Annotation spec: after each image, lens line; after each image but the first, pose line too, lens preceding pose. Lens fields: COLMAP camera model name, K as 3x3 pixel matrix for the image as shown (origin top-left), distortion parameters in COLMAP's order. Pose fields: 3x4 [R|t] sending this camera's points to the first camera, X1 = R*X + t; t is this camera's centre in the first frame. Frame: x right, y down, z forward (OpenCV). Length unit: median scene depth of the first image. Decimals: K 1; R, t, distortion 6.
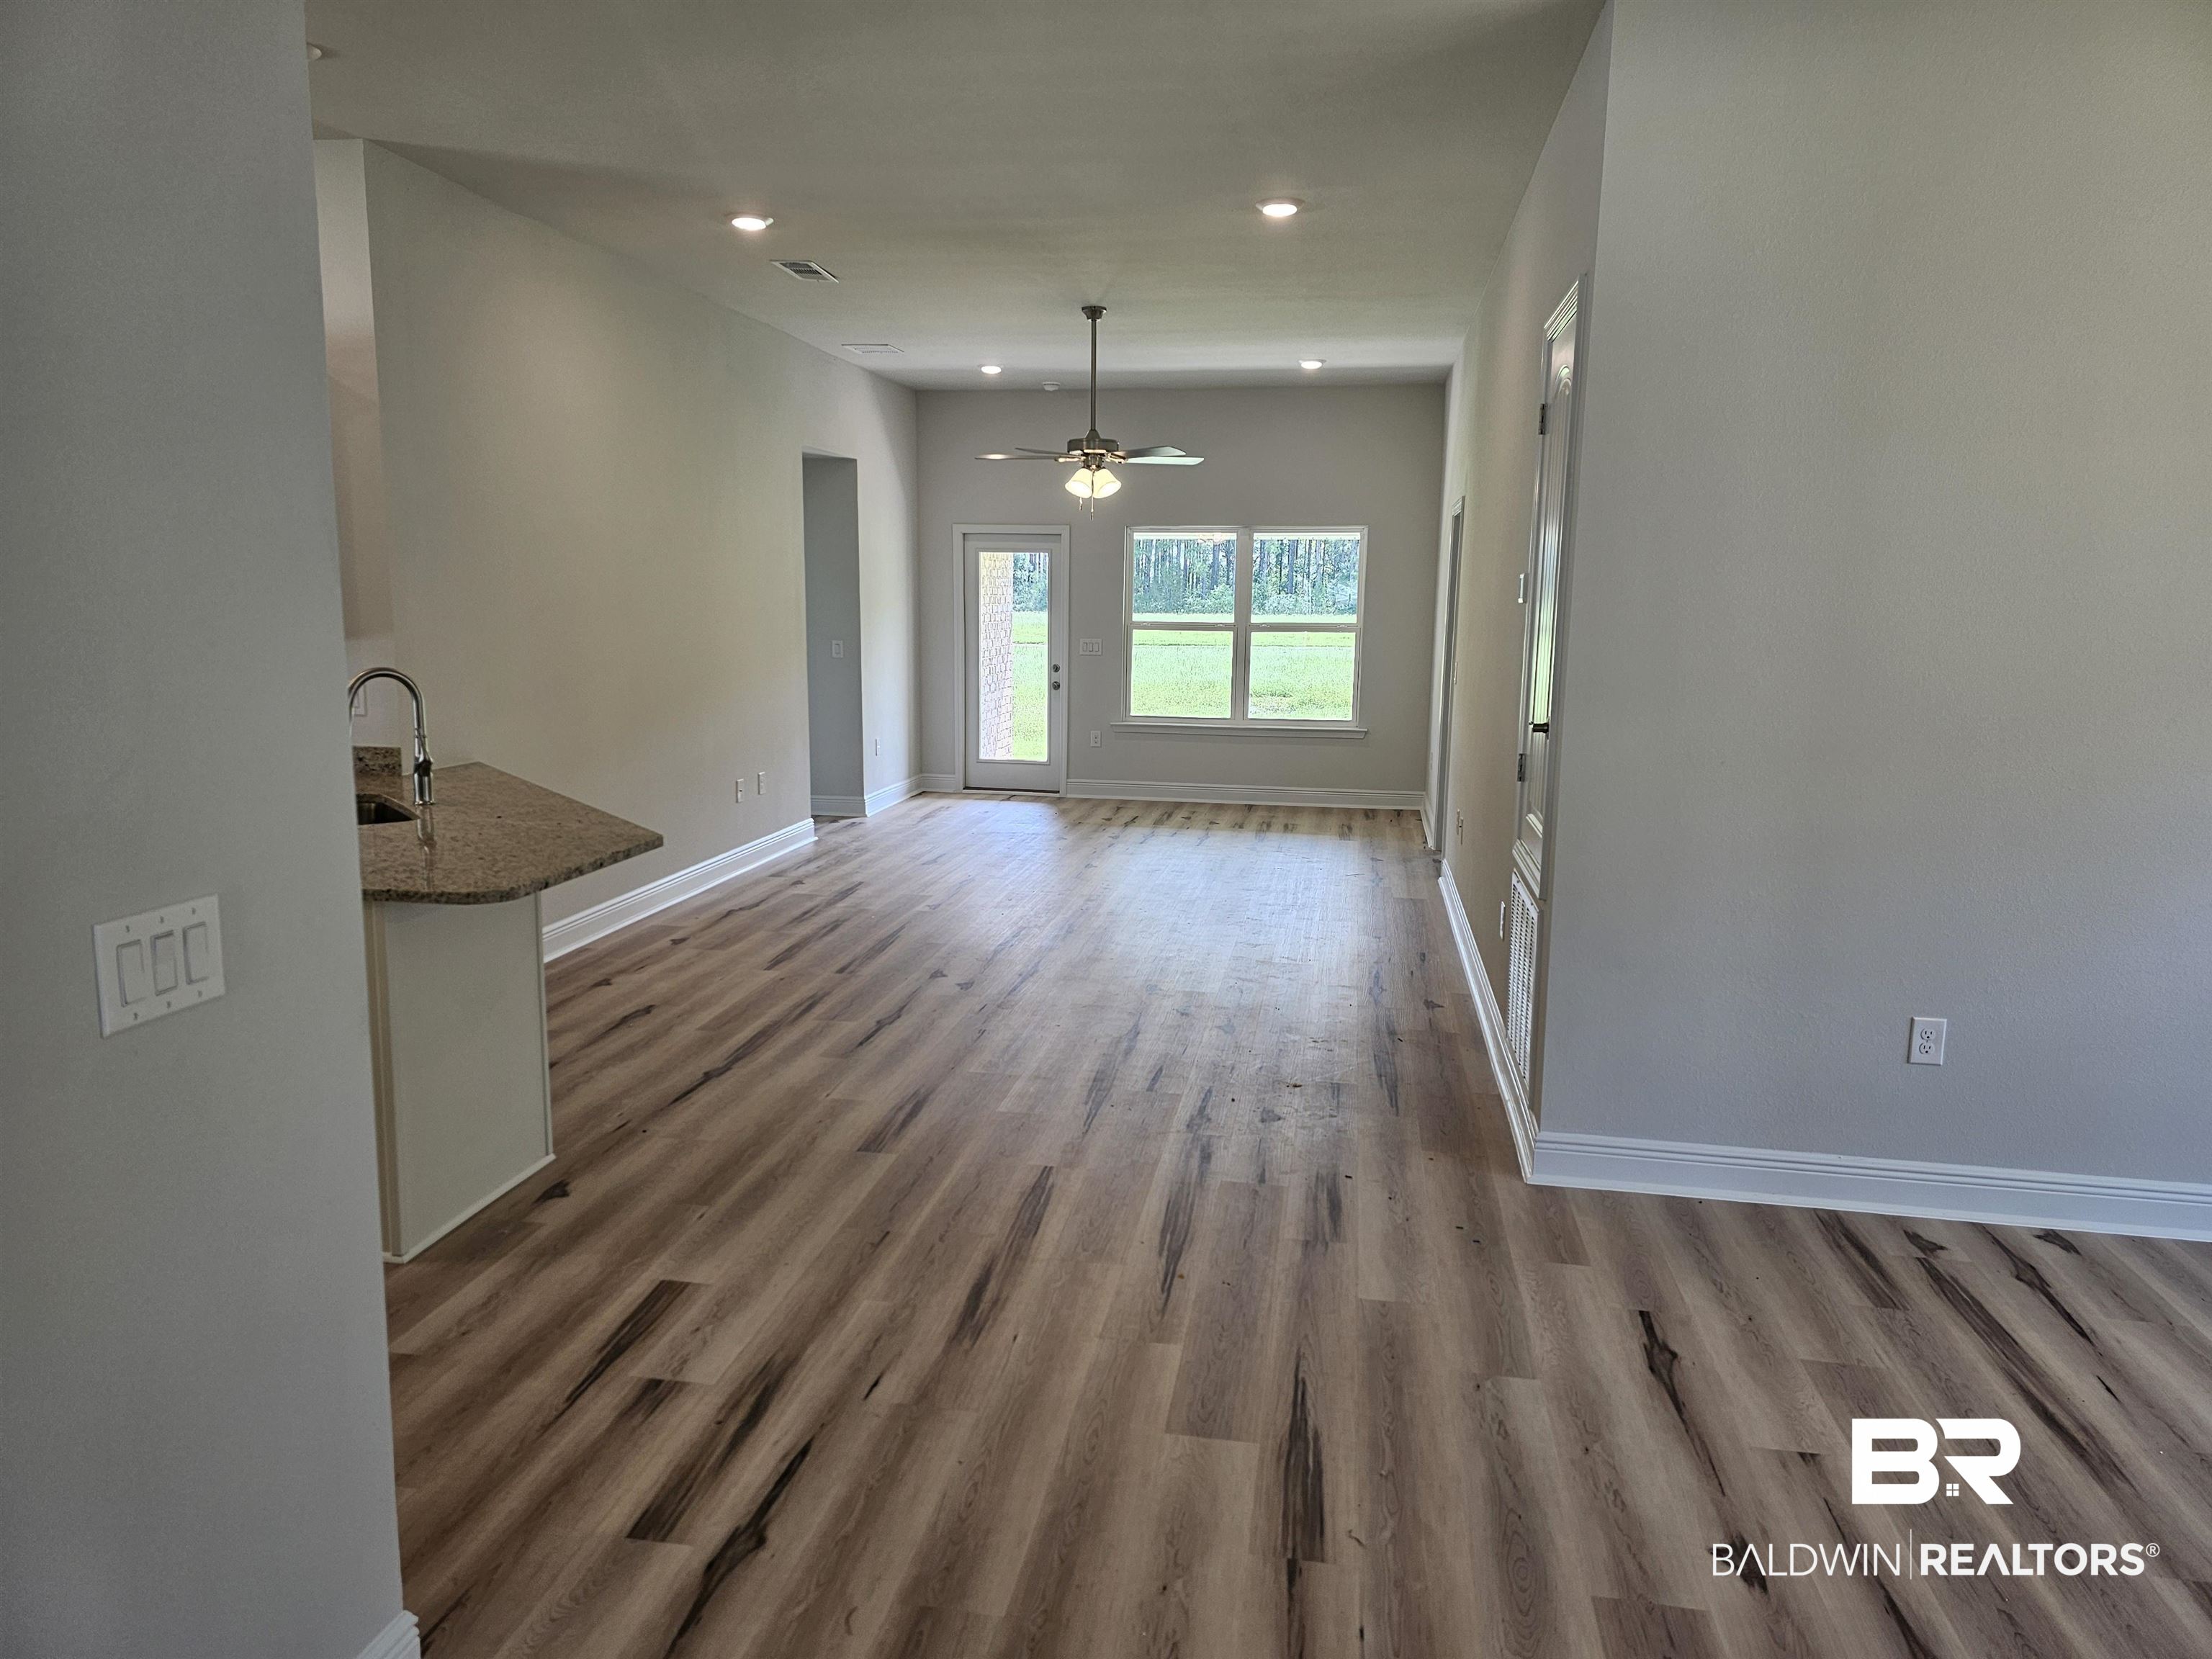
lens RADIAL K [[1452.8, 0, 1066.8], [0, 1452.8, 805.6], [0, 0, 1]] dist [-0.000527, -0.000580]
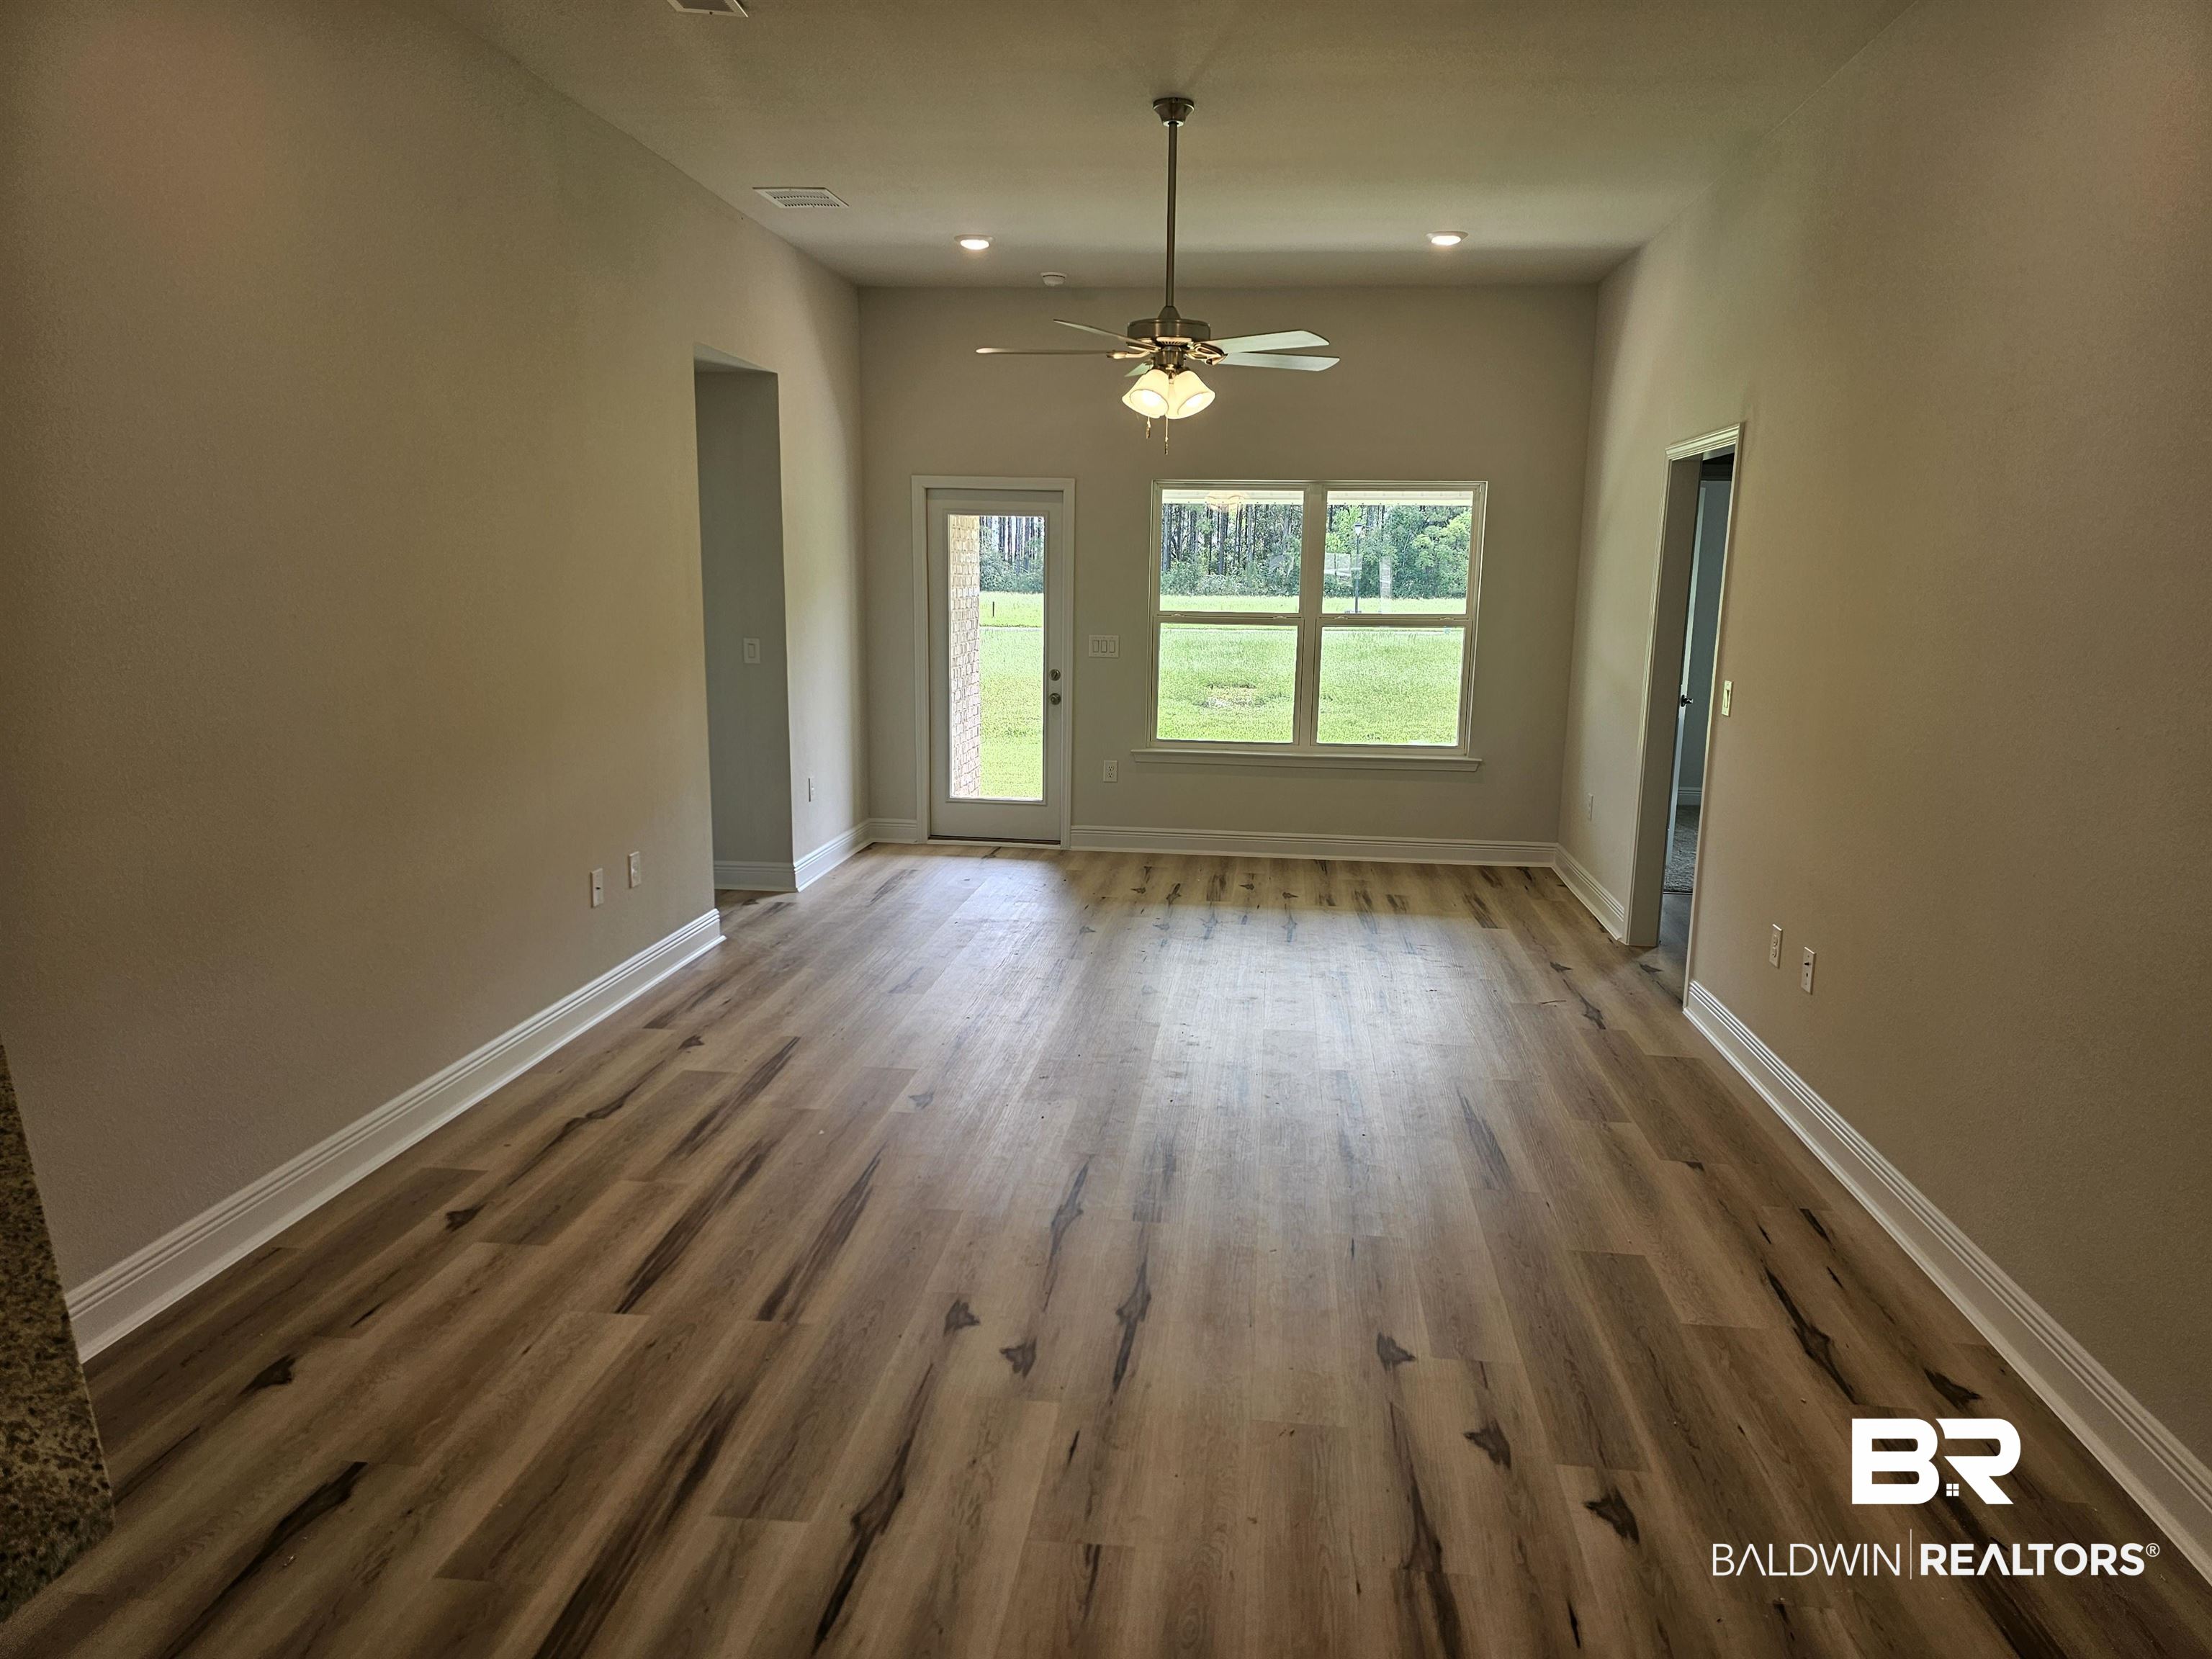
lens RADIAL K [[1464.8, 0, 1106.0], [0, 1464.8, 829.5], [0, 0, 1]] dist [-0.007597, -0.002537]
pose [[0.996797, -0.009297, 0.079430, -0.046618], [0.007026, 0.999560, 0.028828, -0.042758], [-0.079663, -0.028178, 0.996424, 0.293708]]
